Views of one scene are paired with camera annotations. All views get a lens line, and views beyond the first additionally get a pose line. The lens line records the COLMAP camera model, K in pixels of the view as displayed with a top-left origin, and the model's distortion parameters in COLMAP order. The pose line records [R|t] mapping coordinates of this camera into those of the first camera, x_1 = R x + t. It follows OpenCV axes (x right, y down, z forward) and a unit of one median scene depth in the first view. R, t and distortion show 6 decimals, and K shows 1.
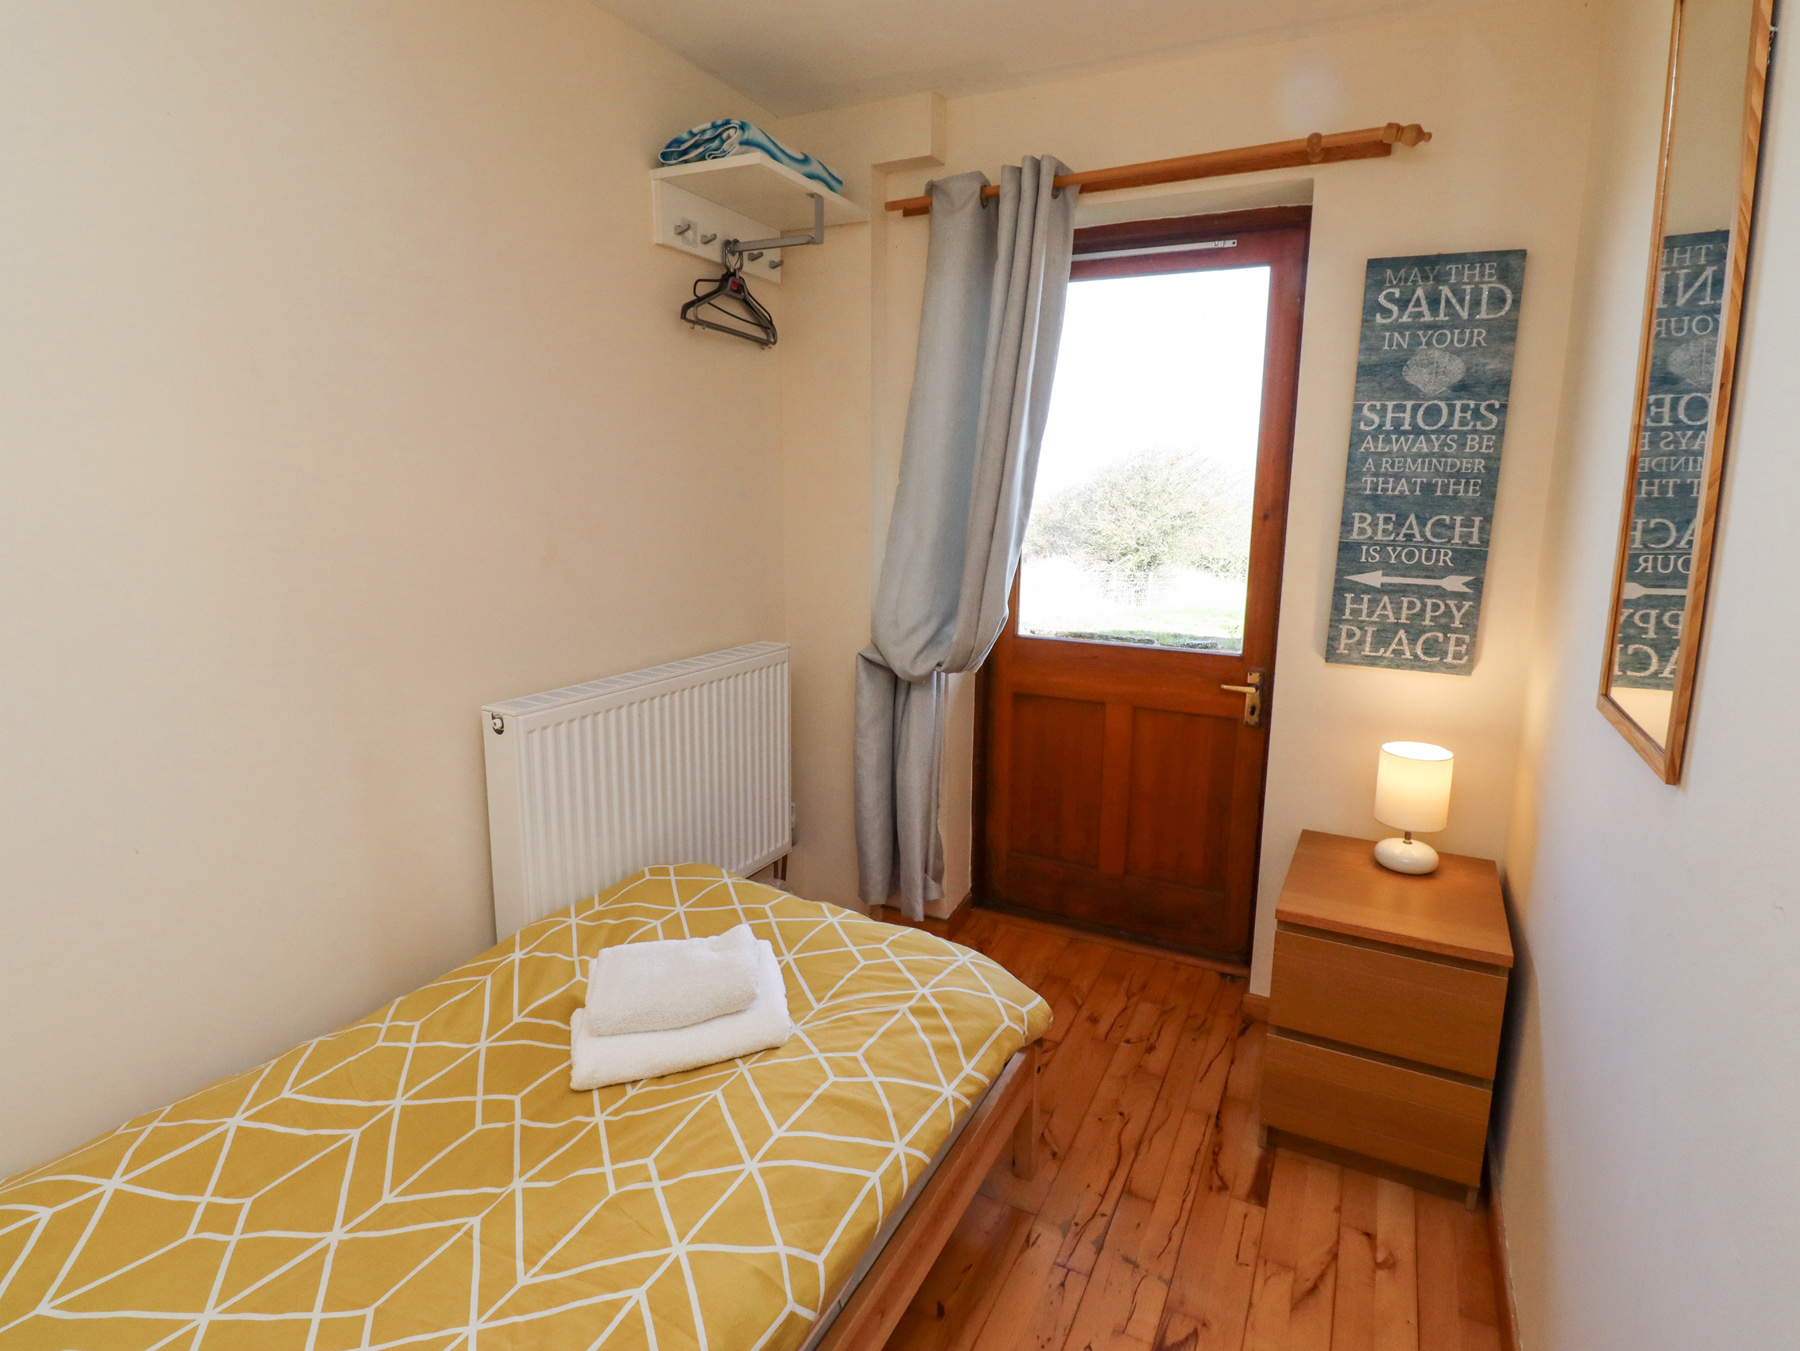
lens RADIAL K [[944.2, 0, 905.3], [0, 944.2, 660.8], [0, 0, 1]] dist [0.000651, -0.013683]
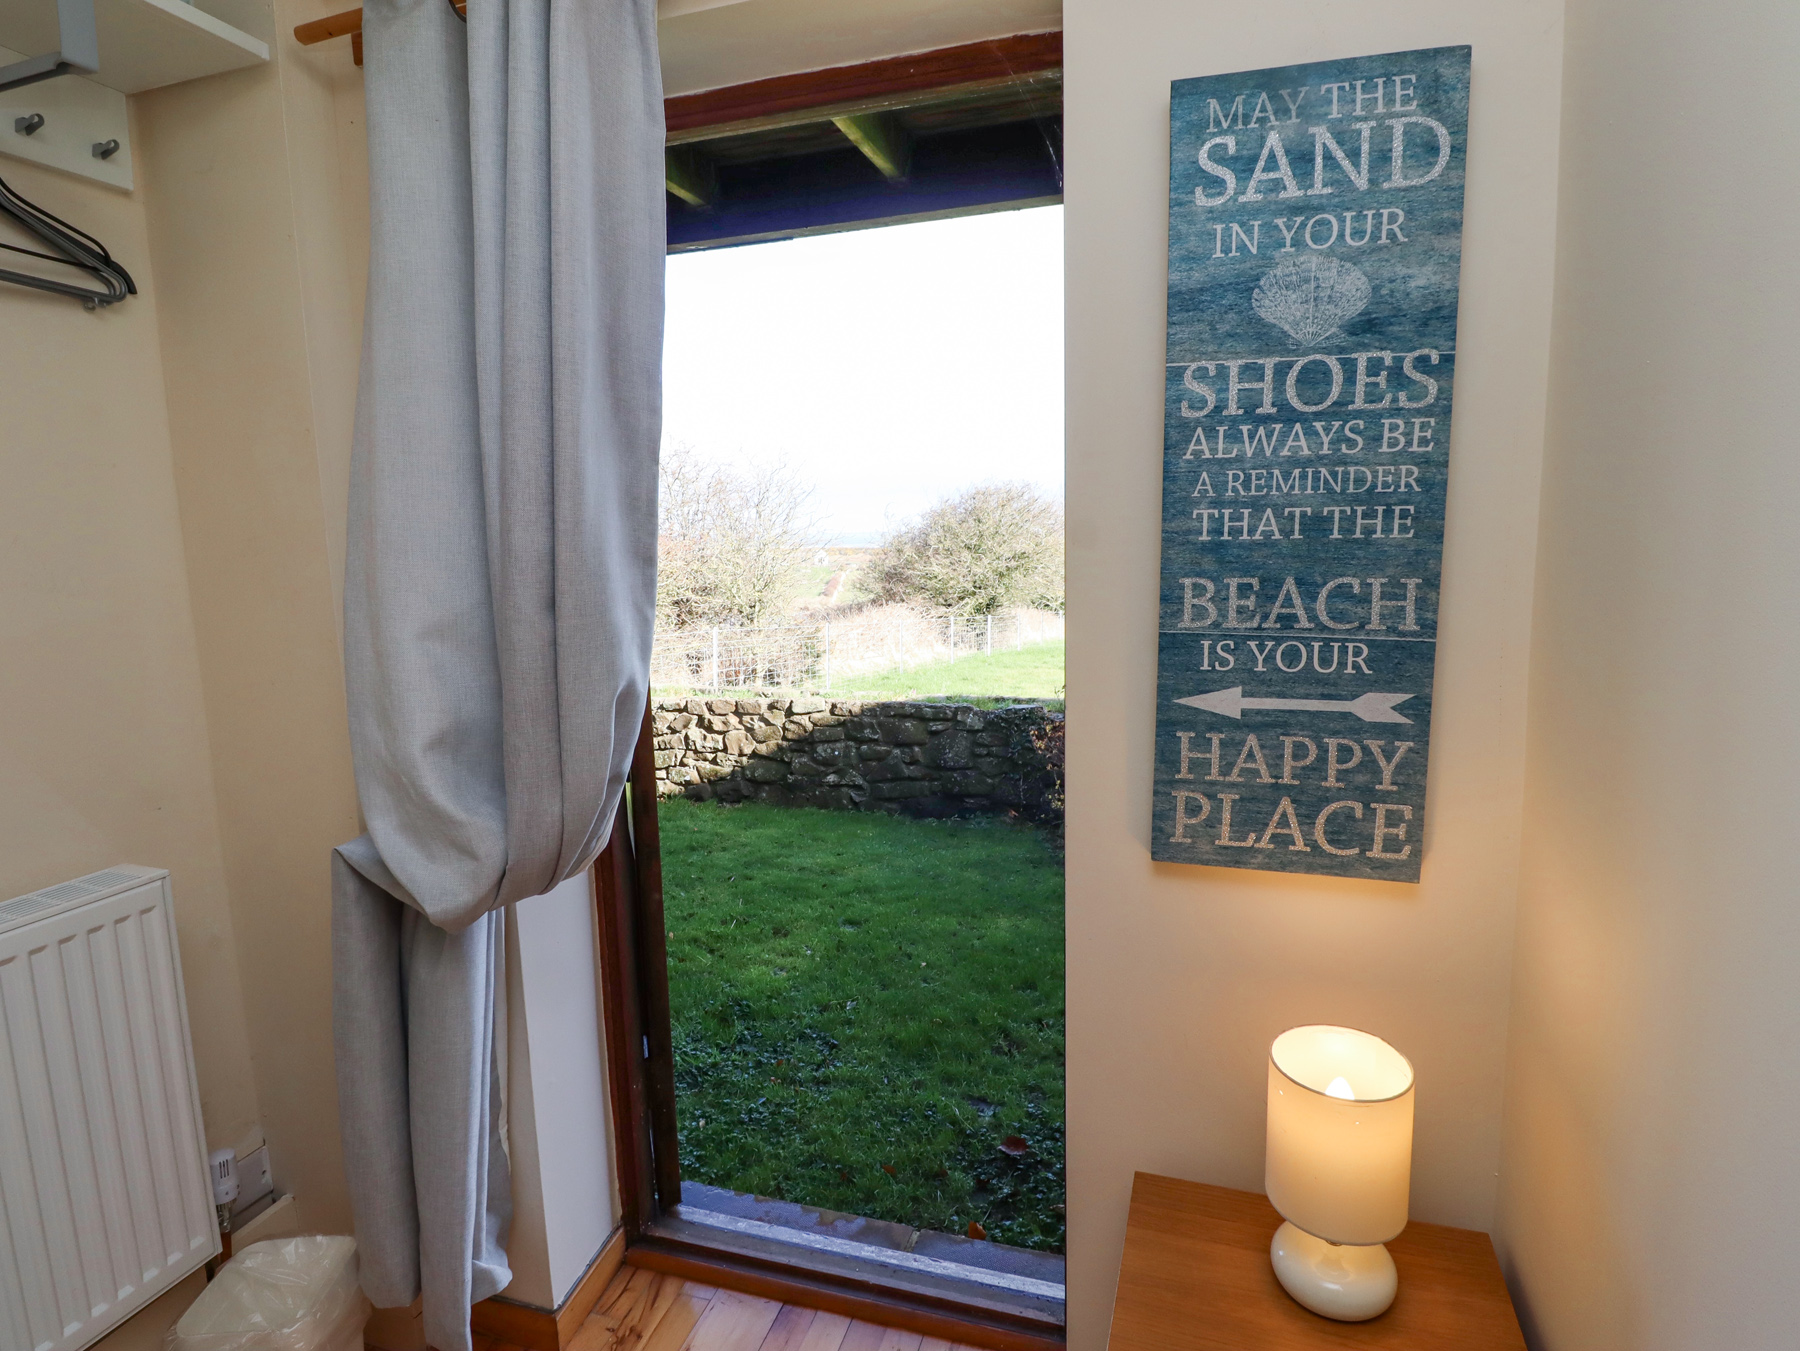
lens RADIAL K [[944.2, 0, 899.7], [0, 944.2, 674.8], [0, 0, 1]] dist [0.000651, -0.013683]
pose [[0.987507, -0.059946, 0.145725, 0.251074], [0.064979, 0.997435, -0.030018, -0.101383], [-0.143551, 0.039112, 0.988870, 0.527294]]
